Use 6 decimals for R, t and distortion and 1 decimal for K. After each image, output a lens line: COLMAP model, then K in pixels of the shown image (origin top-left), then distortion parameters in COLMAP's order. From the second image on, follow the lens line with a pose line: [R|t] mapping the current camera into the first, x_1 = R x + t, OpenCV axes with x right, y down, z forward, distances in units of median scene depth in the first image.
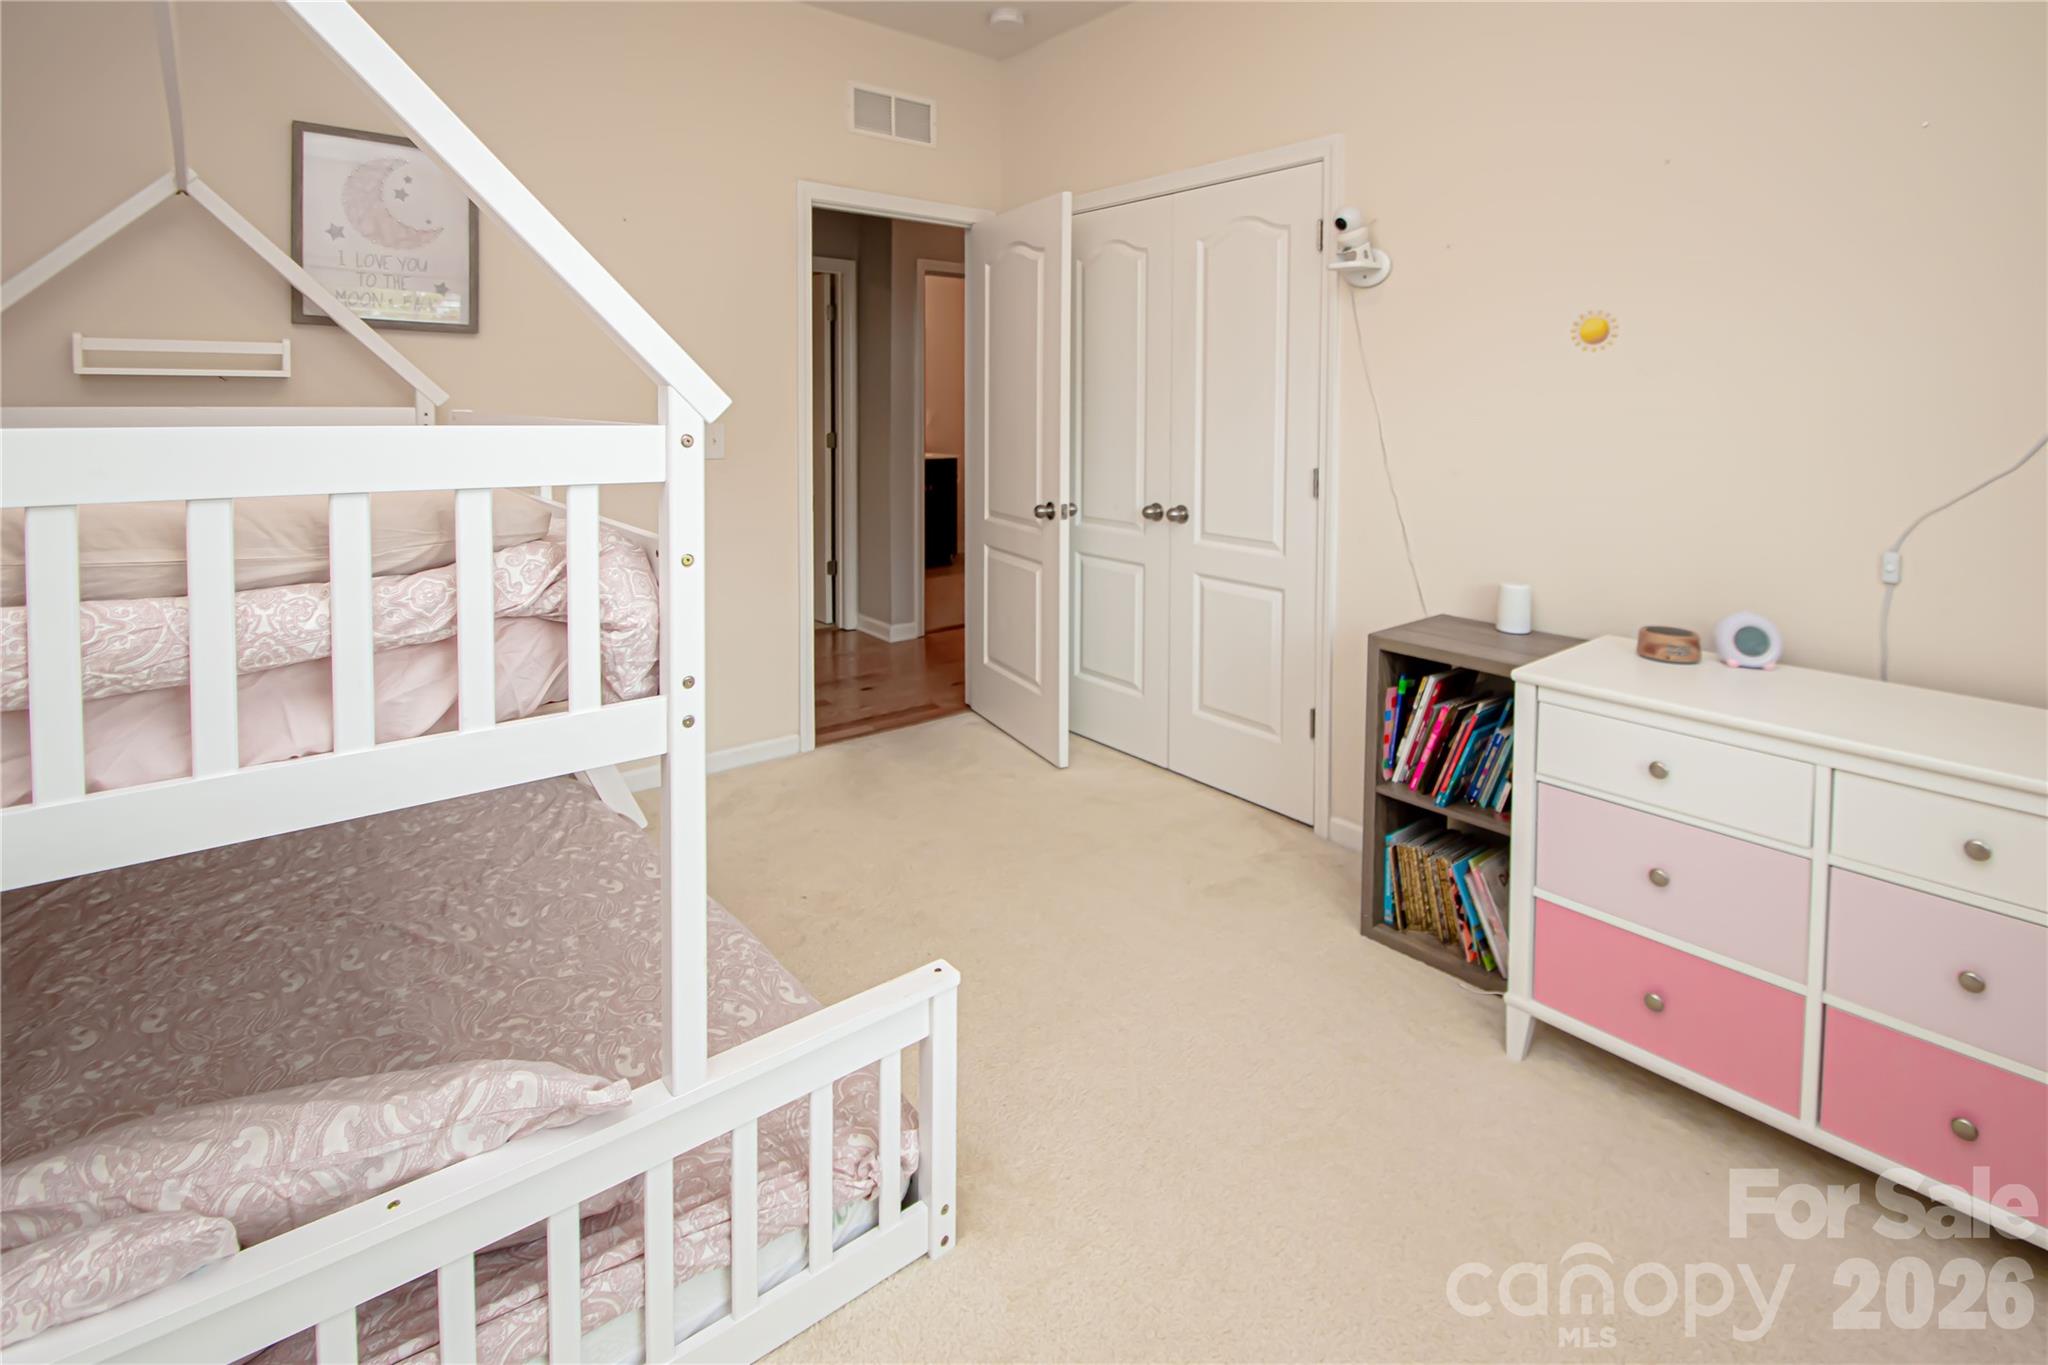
lens RADIAL K [[964.2, 0, 1018.4], [0, 964.2, 658.2], [0, 0, 1]] dist [0.024527, -0.017328]
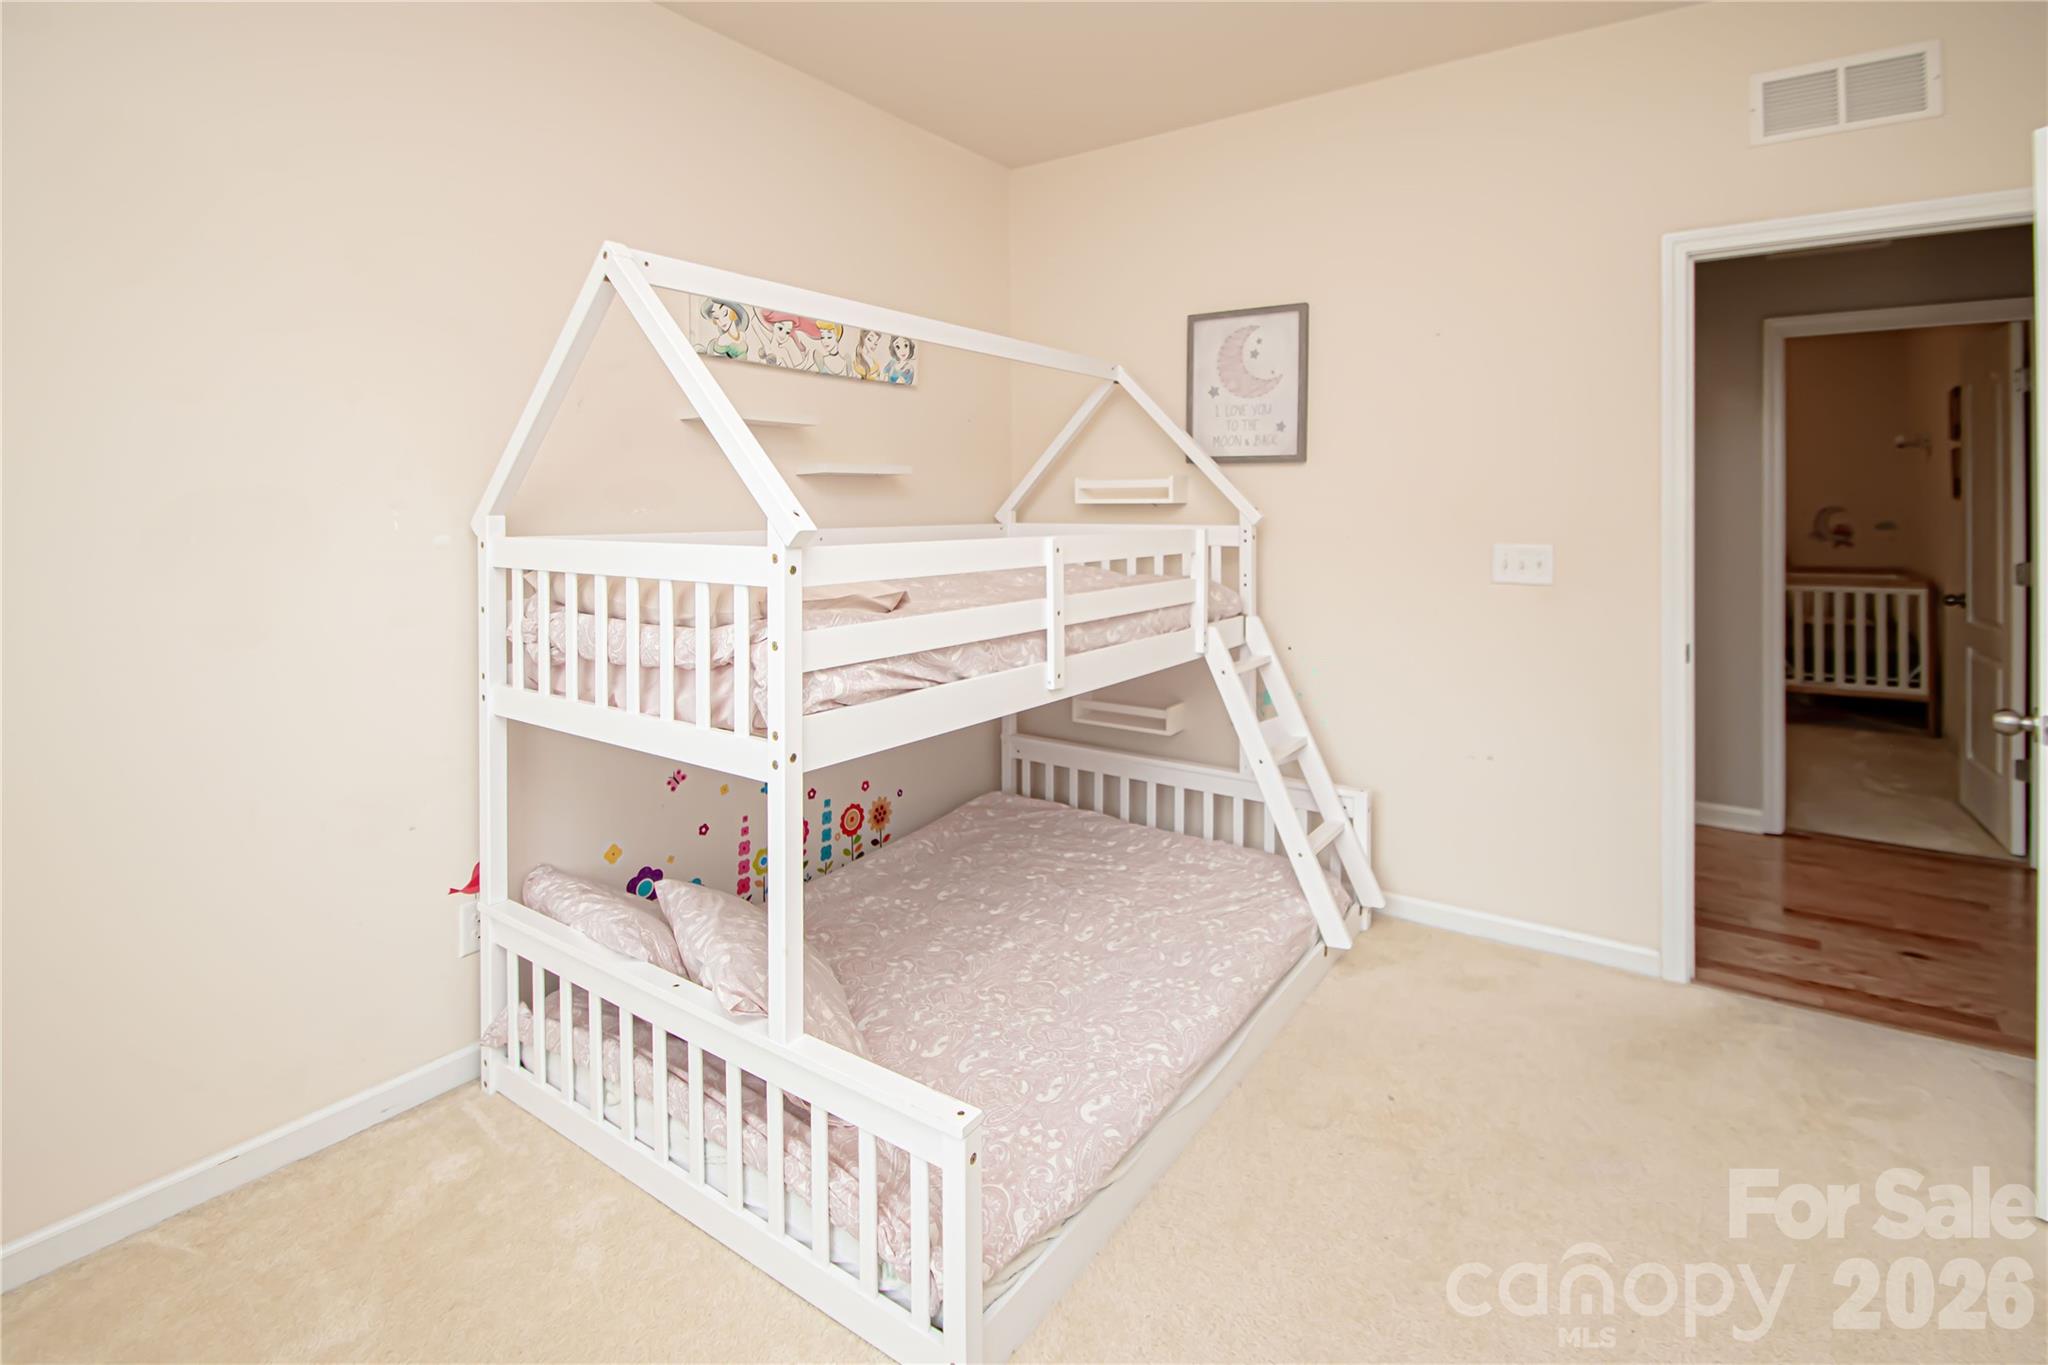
lens RADIAL K [[996.2, 0, 1098.6], [0, 996.2, 691.0], [0, 0, 1]] dist [0.025159, -0.019569]
pose [[0.281794, 0.167480, -0.944745, 0.598329], [-0.239131, 0.965835, 0.099892, -0.154493], [0.929198, 0.197769, 0.312216, 0.537018]]
